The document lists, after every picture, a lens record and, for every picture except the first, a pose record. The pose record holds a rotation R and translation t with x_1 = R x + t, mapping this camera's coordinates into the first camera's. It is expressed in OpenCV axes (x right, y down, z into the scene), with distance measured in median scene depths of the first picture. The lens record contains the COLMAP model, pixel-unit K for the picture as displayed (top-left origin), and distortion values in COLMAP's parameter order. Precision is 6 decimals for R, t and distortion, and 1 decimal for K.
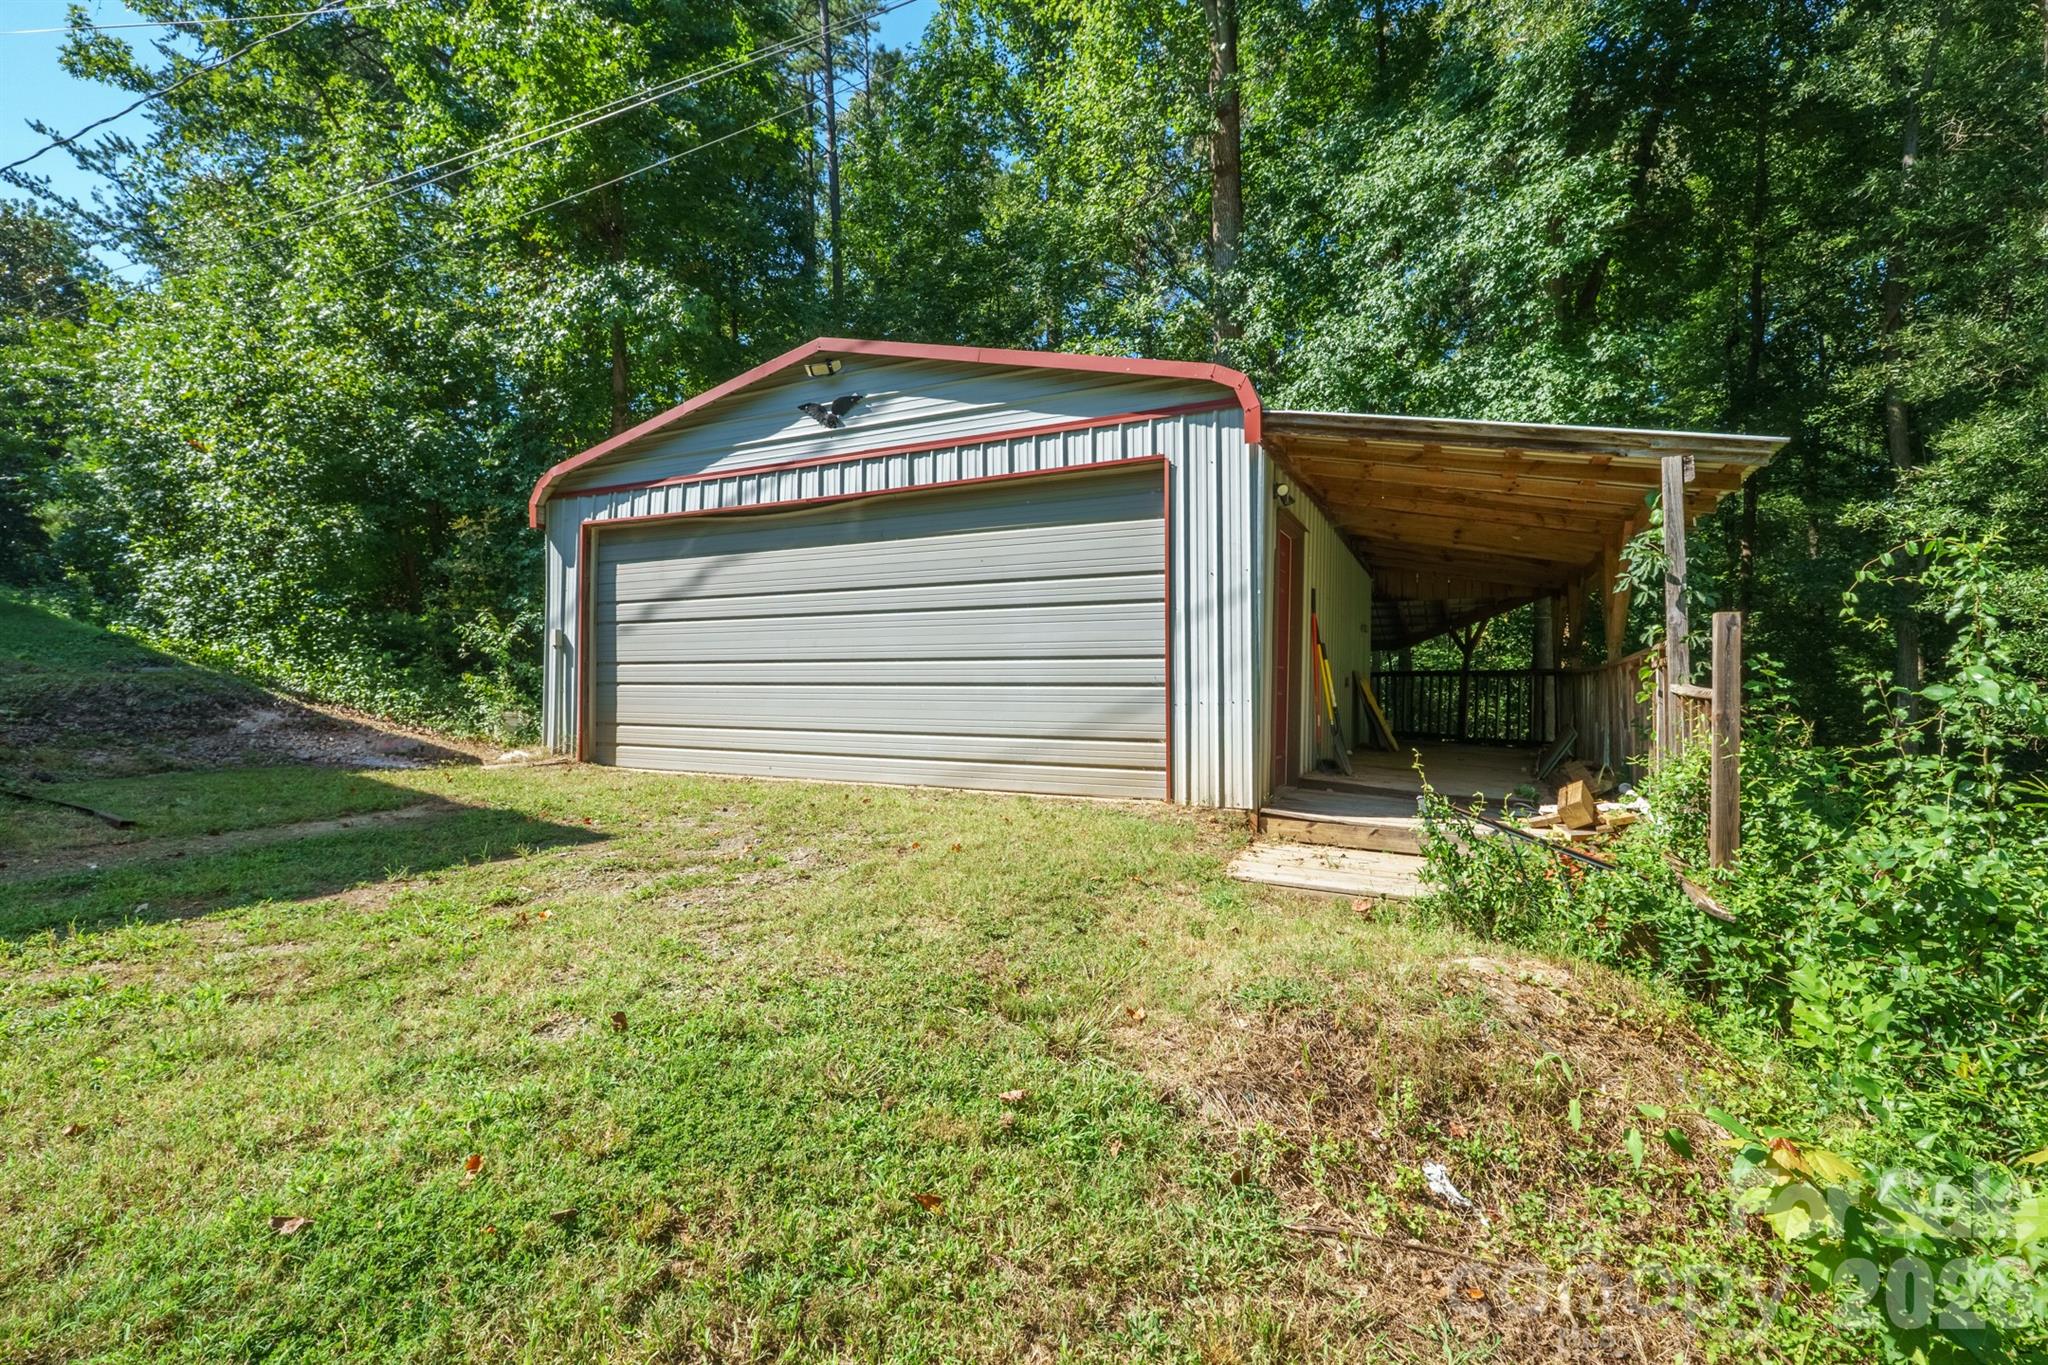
lens RADIAL K [[907.3, 0, 1037.8], [0, 907.3, 683.3], [0, 0, 1]] dist [0.002844, 0.000381]
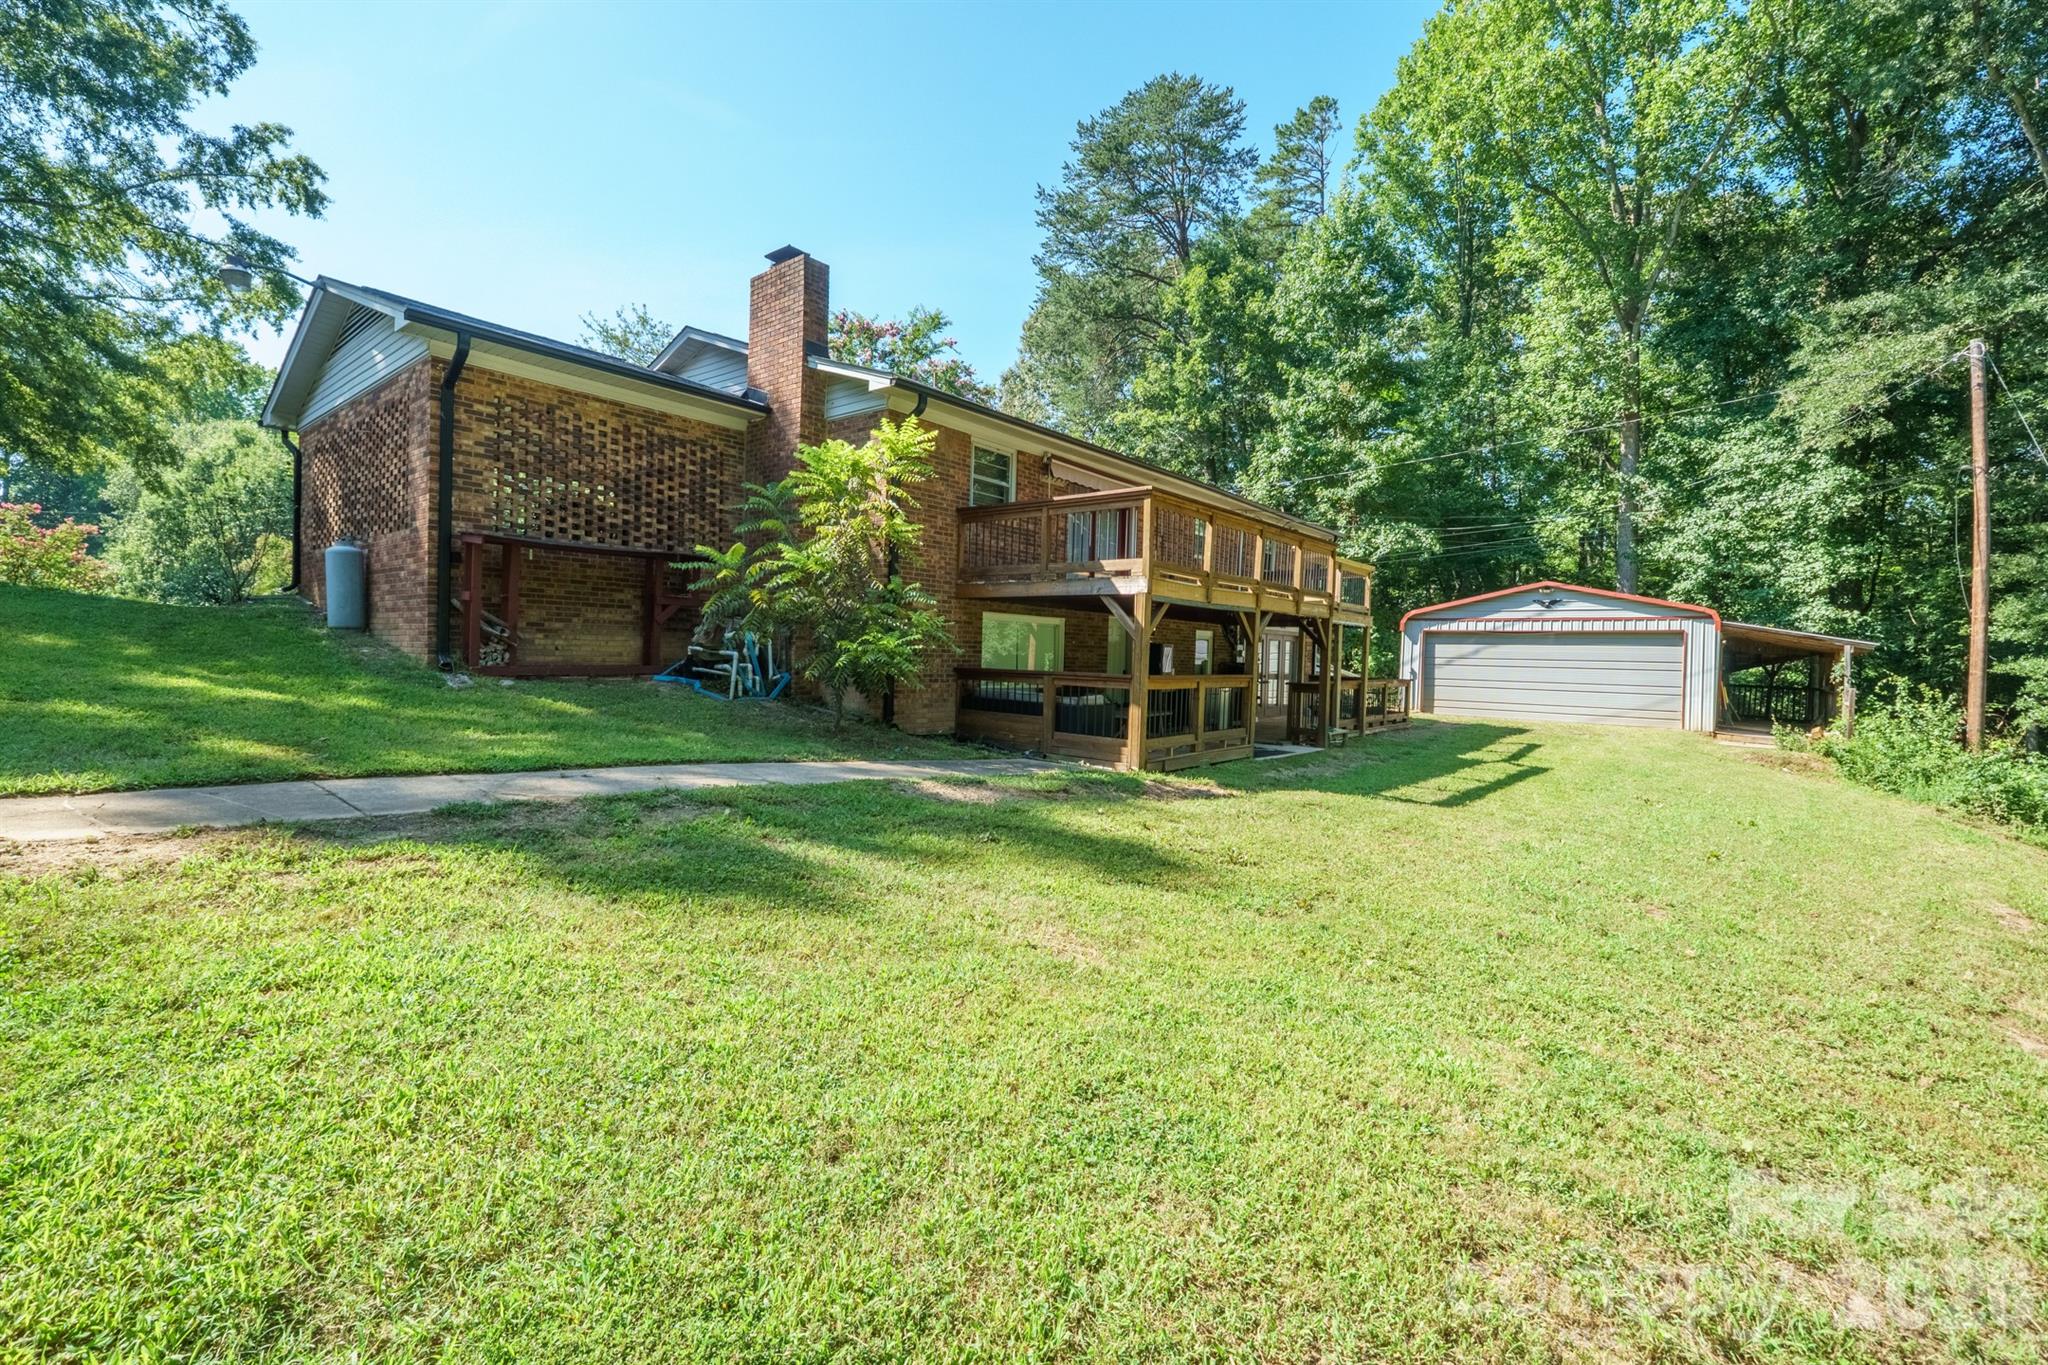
lens RADIAL K [[907.3, 0, 1011.0], [0, 907.3, 672.5], [0, 0, 1]] dist [0.002844, 0.000381]
pose [[0.974024, 0.027370, -0.224783, -1.378638], [-0.023458, 0.999524, 0.020055, -0.083513], [0.225225, -0.014261, 0.974202, -2.588388]]
